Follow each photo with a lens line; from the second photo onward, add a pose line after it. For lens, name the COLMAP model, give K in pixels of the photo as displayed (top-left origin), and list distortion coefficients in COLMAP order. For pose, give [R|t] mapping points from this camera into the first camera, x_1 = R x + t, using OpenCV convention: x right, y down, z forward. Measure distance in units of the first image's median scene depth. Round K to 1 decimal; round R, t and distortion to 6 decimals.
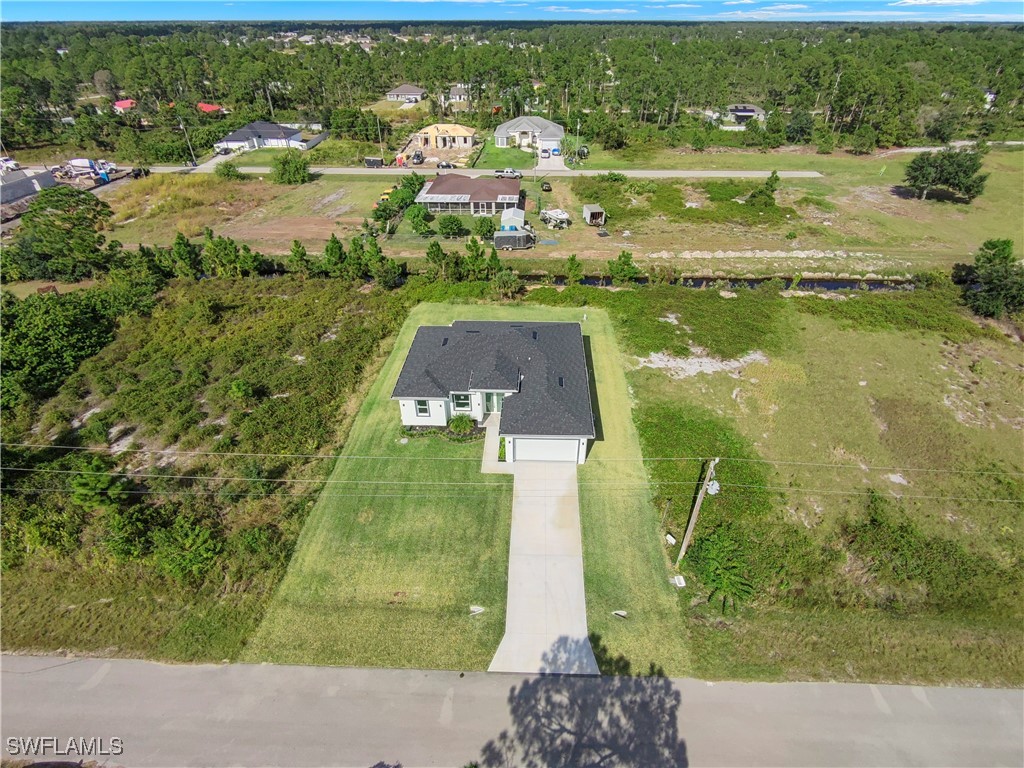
lens RADIAL K [[528.7, 0, 512.2], [0, 528.7, 372.4], [0, 0, 1]] dist [0.001182, -0.001125]
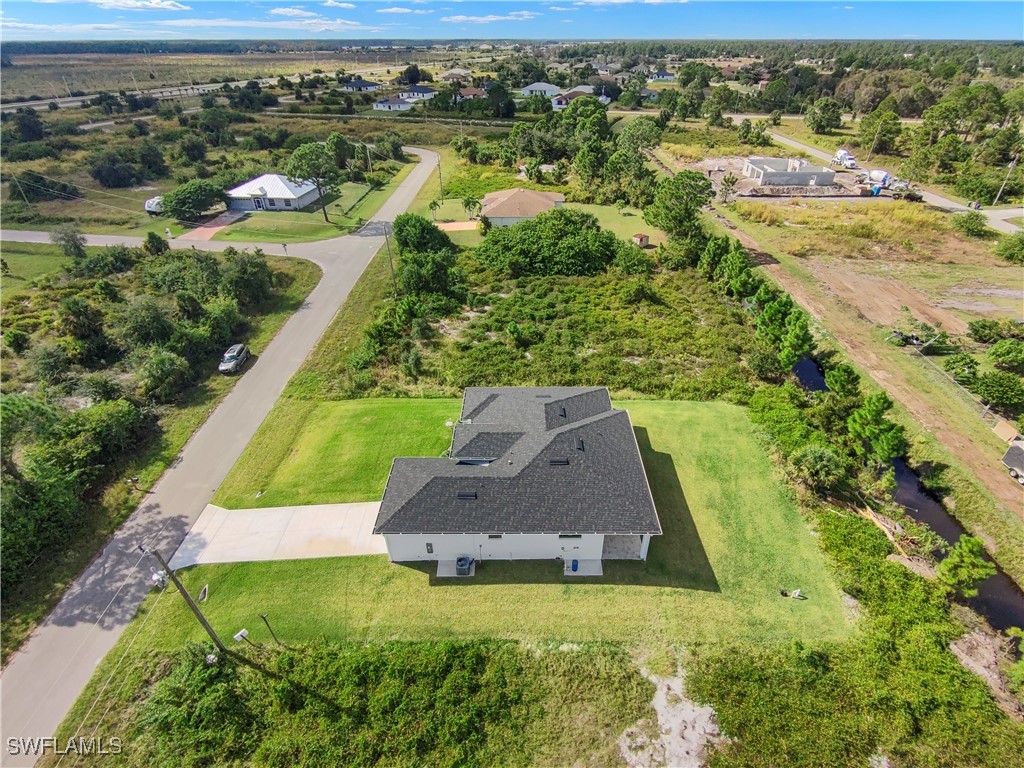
lens RADIAL K [[515.2, 0, 524.5], [0, 515.2, 381.8], [0, 0, 1]] dist [-0.001080, -0.000931]
pose [[0.050099, 0.555182, -0.830219, 0.403510], [-0.554243, 0.706974, 0.439321, -0.306584], [0.830846, 0.438134, 0.343125, 0.464459]]
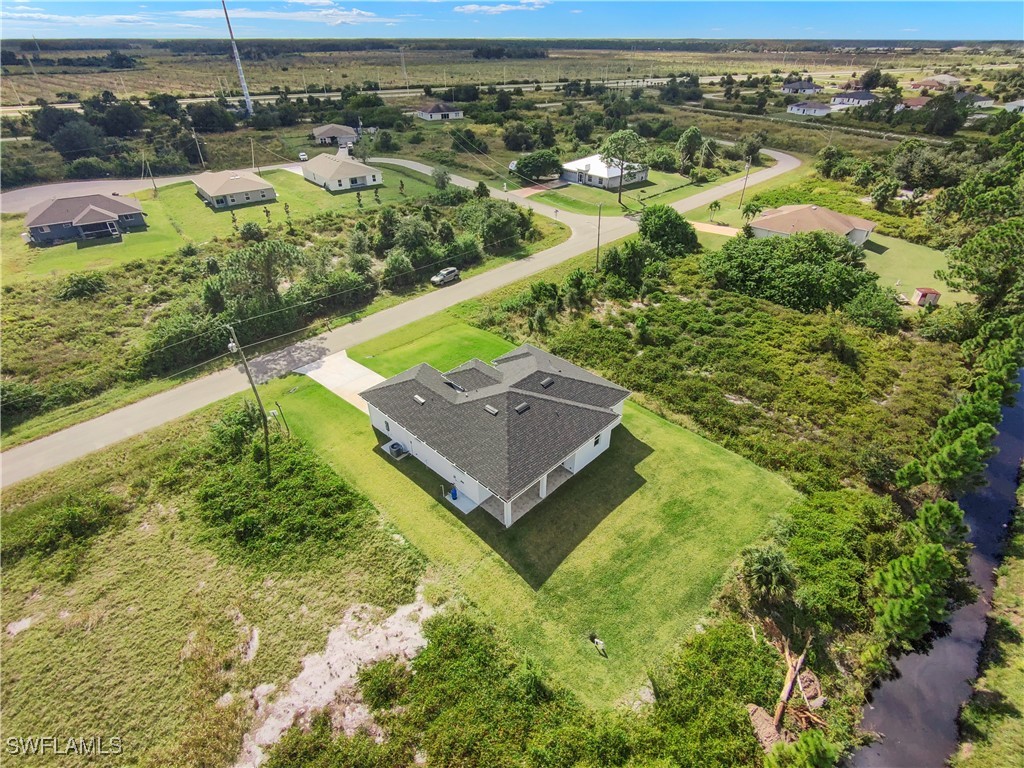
lens RADIAL K [[513.6, 0, 531.8], [0, 513.6, 387.2], [0, 0, 1]] dist [0.001868, -0.000706]
pose [[-0.645788, 0.429172, -0.631482, 0.343589], [-0.424811, 0.485265, 0.764234, -0.507217], [0.634424, 0.761794, -0.131061, 0.782231]]
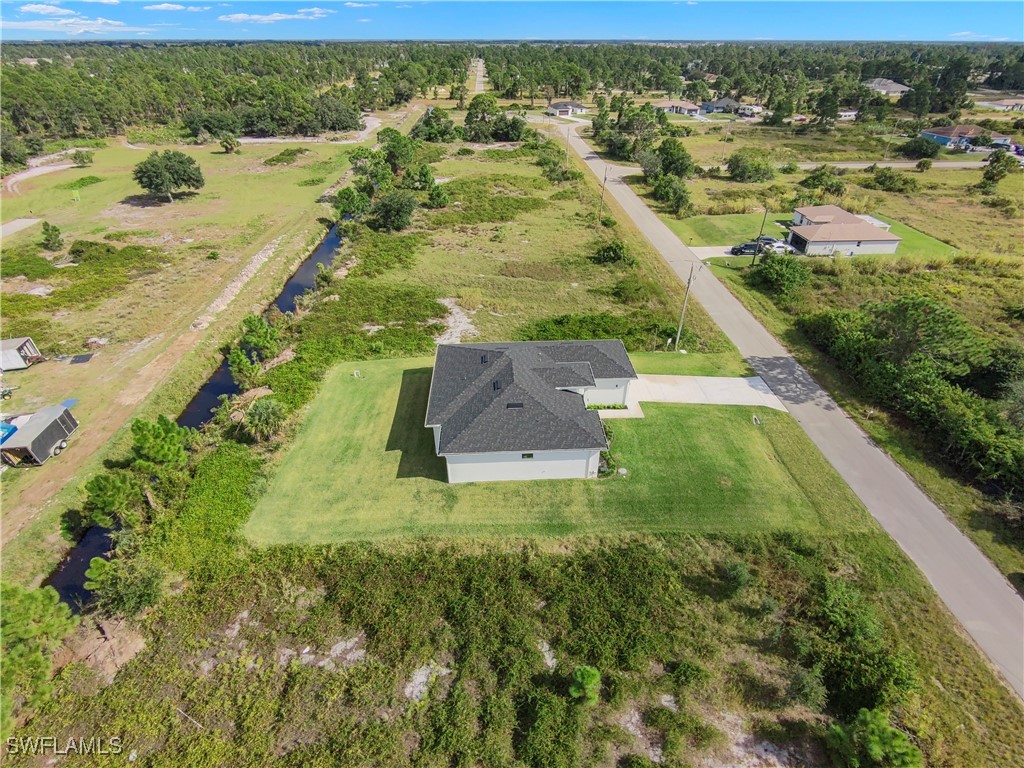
lens RADIAL K [[529.1, 0, 512.0], [0, 529.1, 384.0], [0, 0, 1]] dist [-0.000218, -0.000797]
pose [[-0.086590, -0.546019, 0.833286, -0.567604], [0.553488, 0.669095, 0.495946, -0.352311], [-0.828344, 0.504158, 0.244278, 0.545171]]
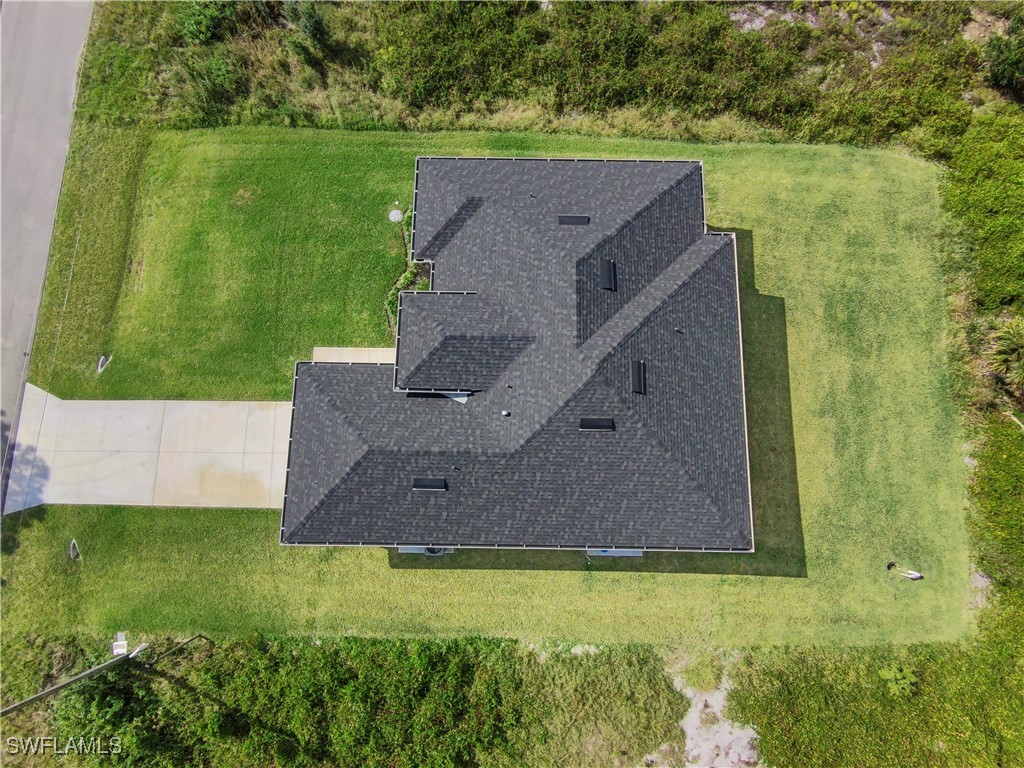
lens RADIAL K [[519.9, 0, 519.5], [0, 519.9, 381.8], [0, 0, 1]] dist [-0.002156, 0.000003]
pose [[0.030298, 0.985072, -0.169455, 0.052445], [-0.557978, 0.157327, 0.814806, -0.251284], [0.829302, 0.069865, 0.554415, 0.513605]]
